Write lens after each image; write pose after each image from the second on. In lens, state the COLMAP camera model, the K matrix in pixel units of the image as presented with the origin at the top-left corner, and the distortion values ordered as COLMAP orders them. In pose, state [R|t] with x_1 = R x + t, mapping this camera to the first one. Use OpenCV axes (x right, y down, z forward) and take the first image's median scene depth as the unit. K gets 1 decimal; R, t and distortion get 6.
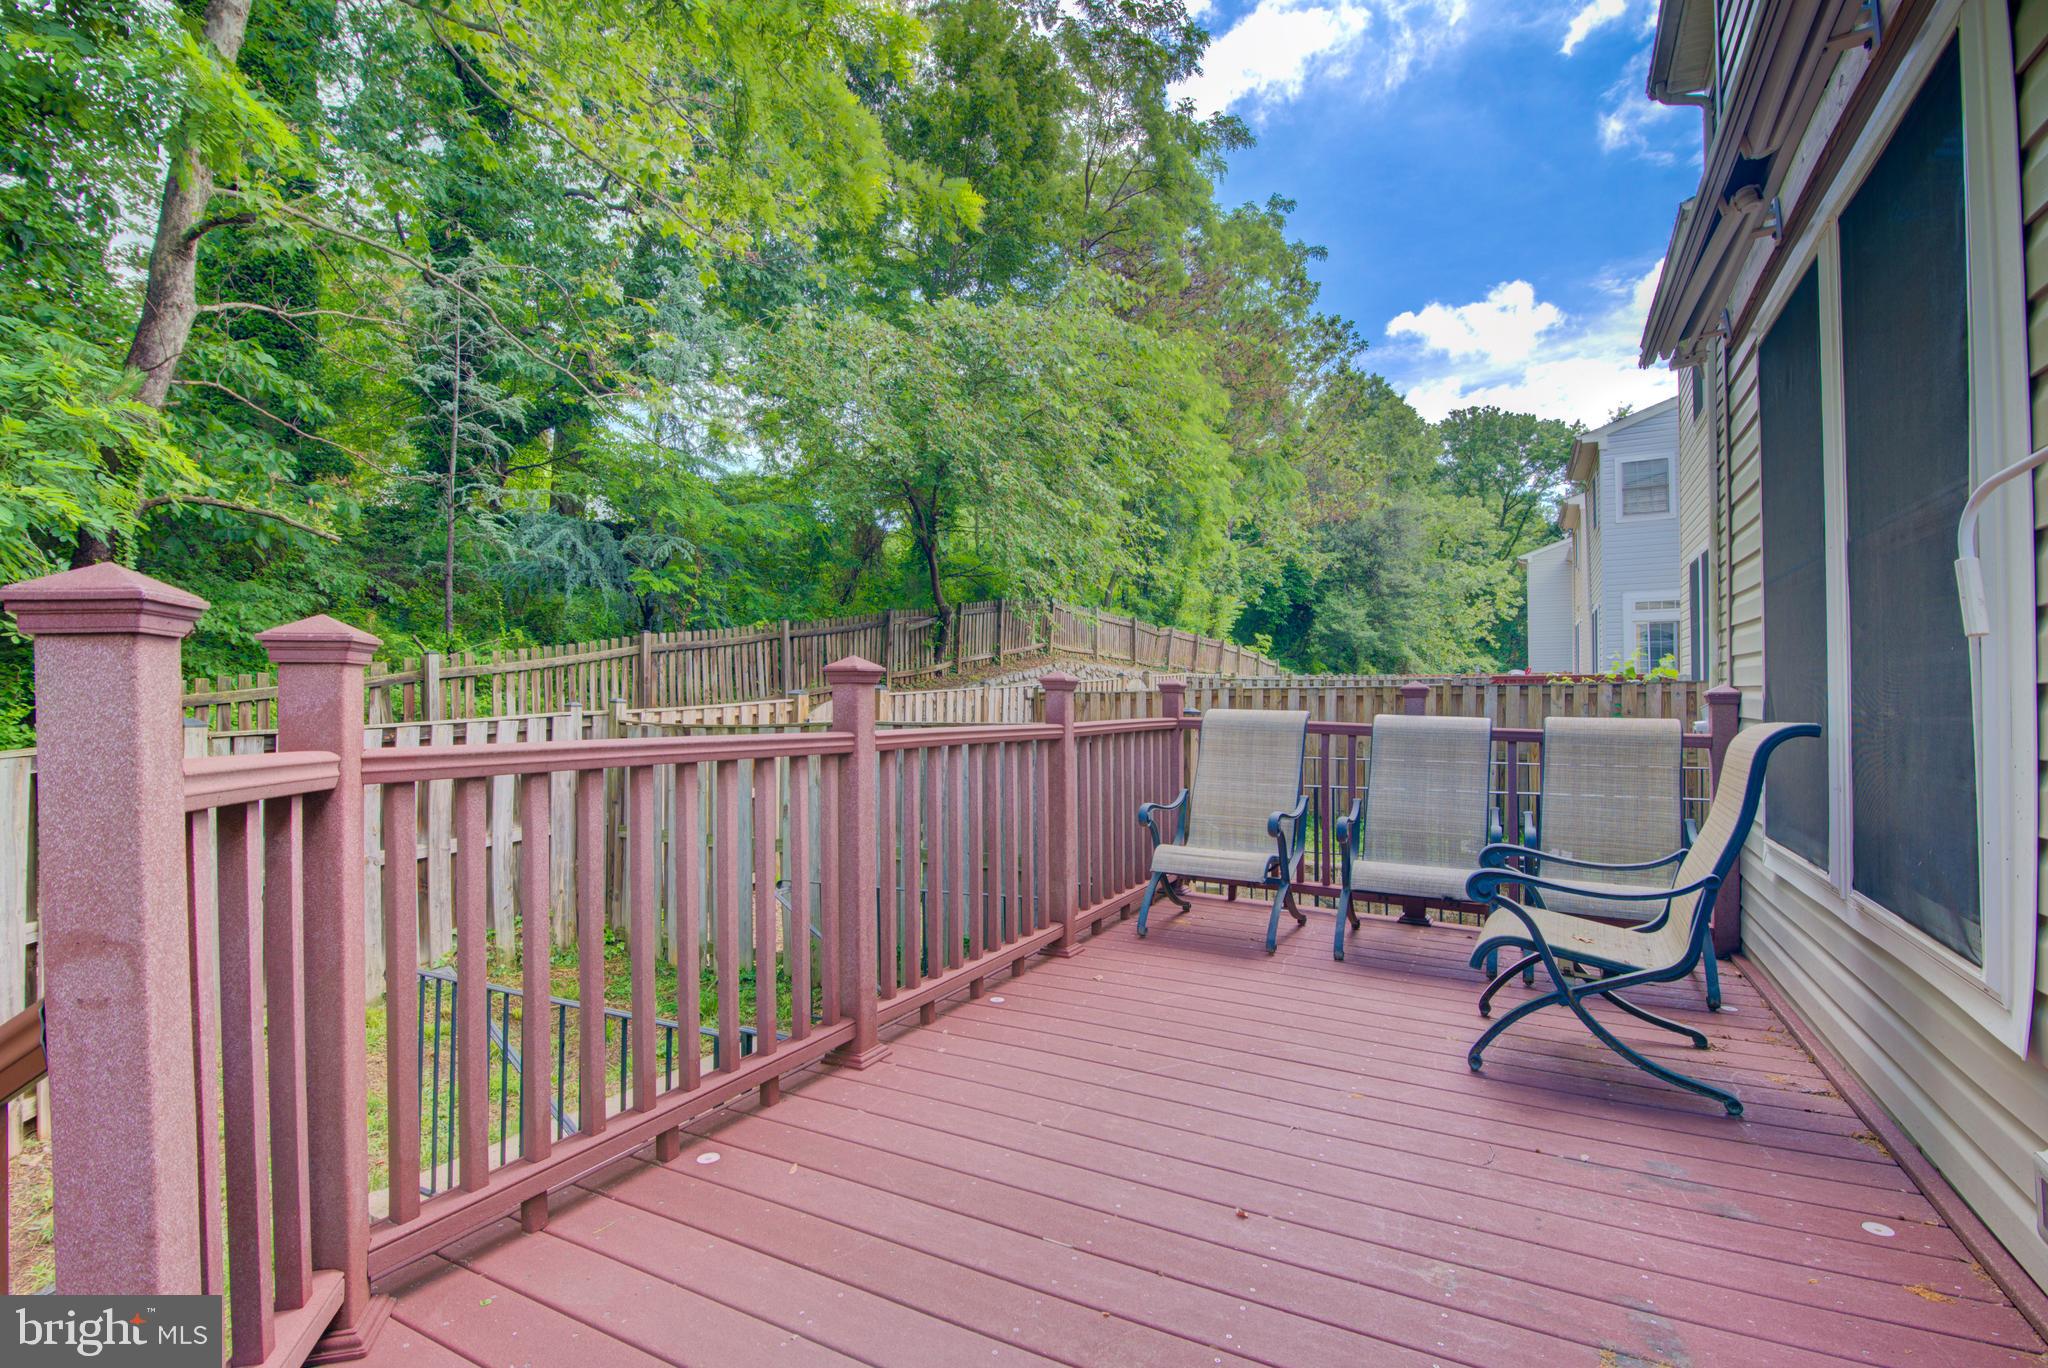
lens RADIAL K [[948.6, 0, 1022.1], [0, 948.6, 696.4], [0, 0, 1]] dist [-0.021222, 0.000942]
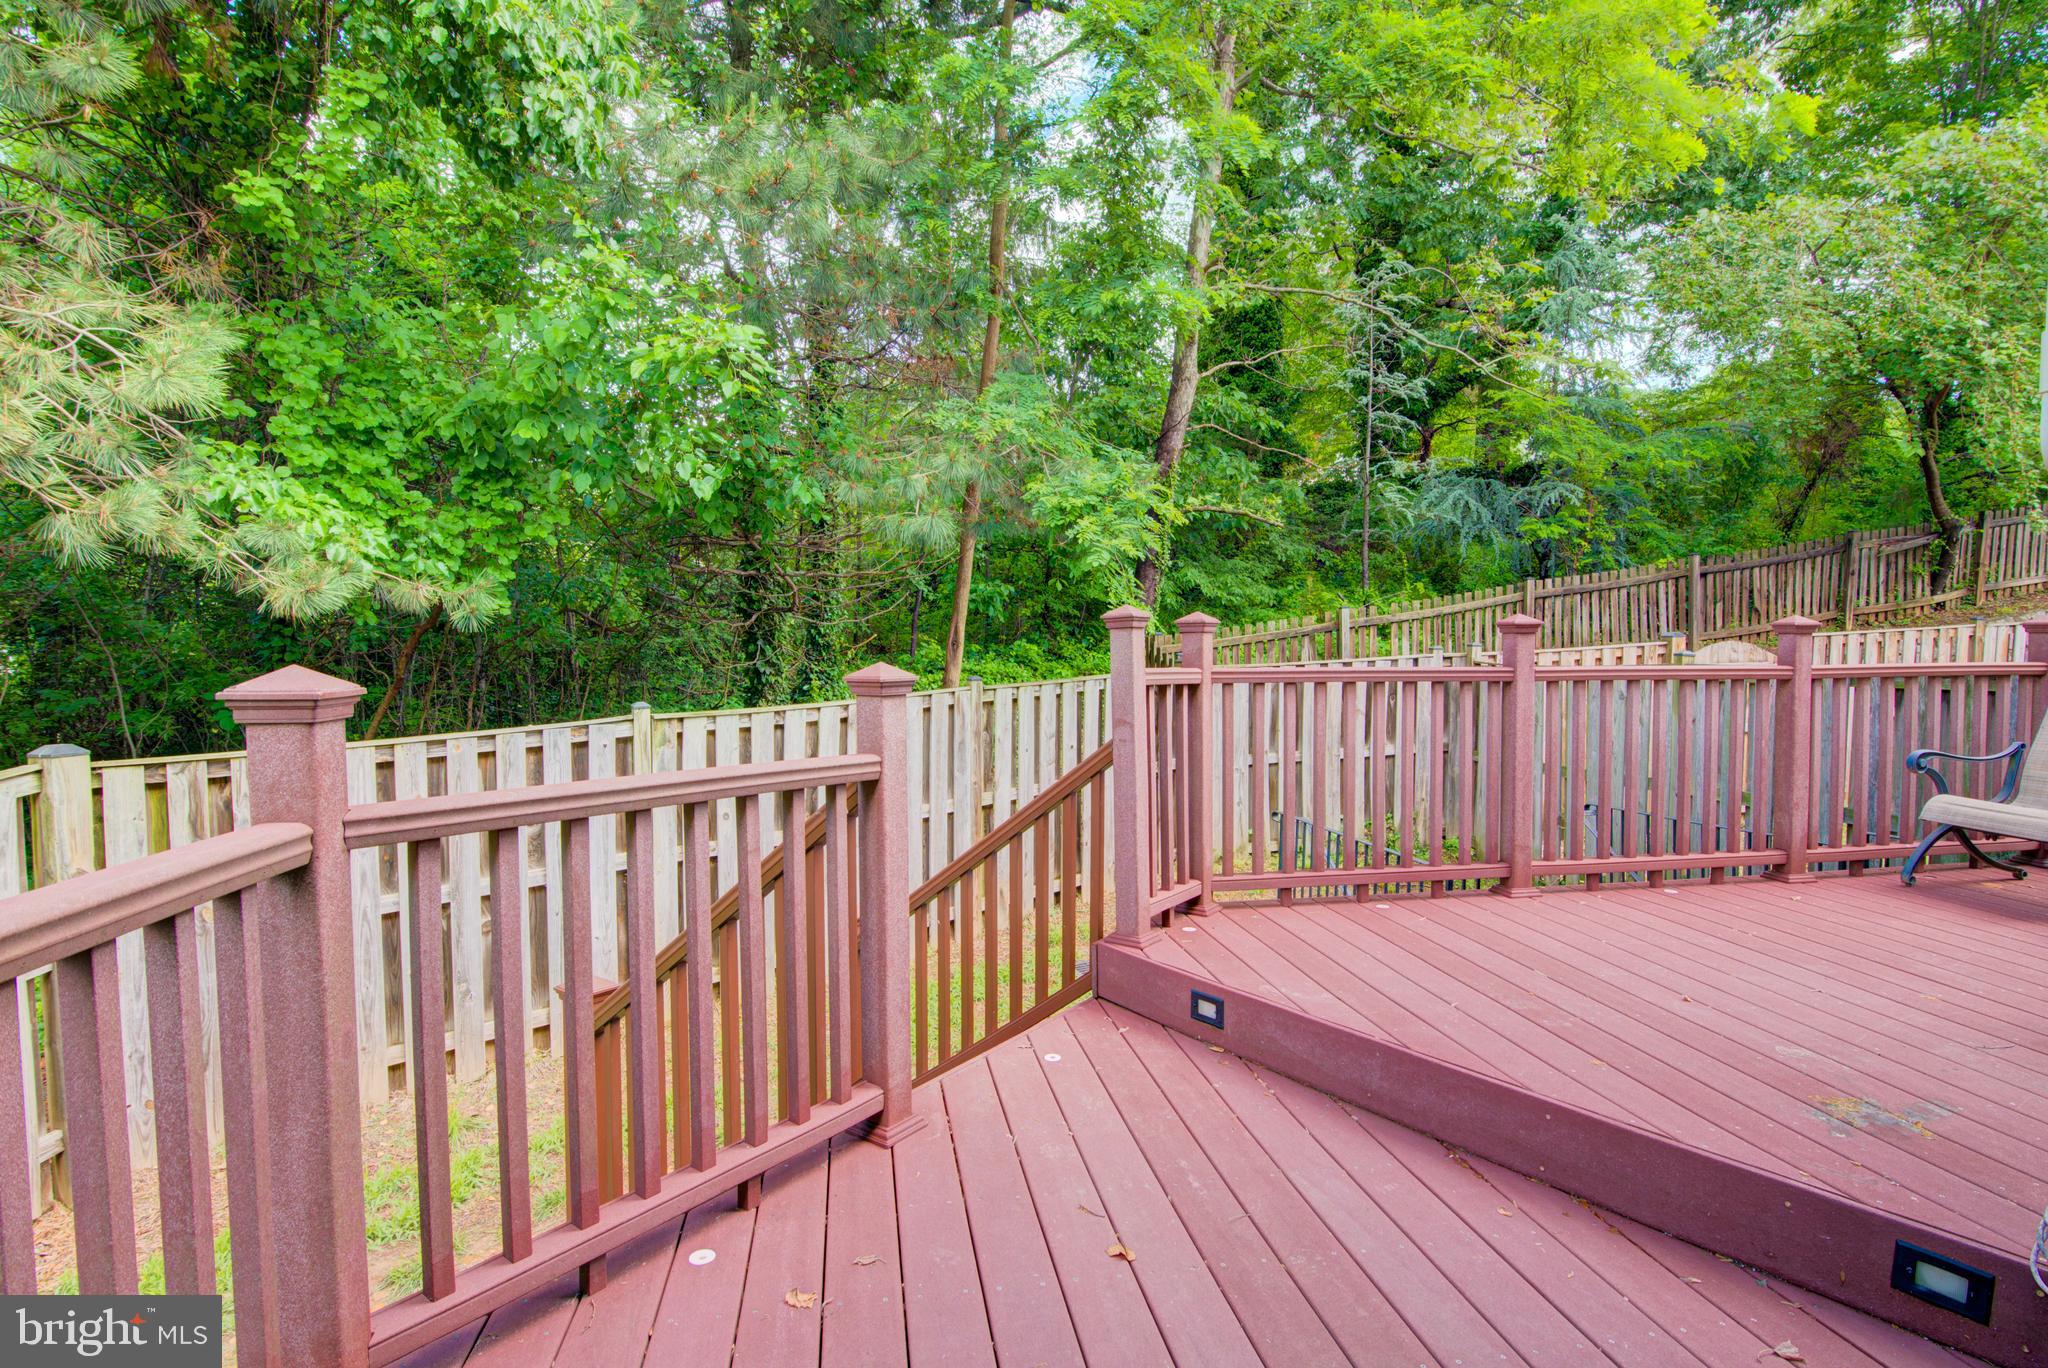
lens RADIAL K [[936.3, 0, 1033.4], [0, 936.3, 695.7], [0, 0, 1]] dist [-0.020710, 0.000634]
pose [[0.610275, 0.037458, -0.791303, 0.089671], [0.010493, 0.998412, 0.055355, -0.000880], [0.792120, -0.042085, 0.608913, -0.079692]]
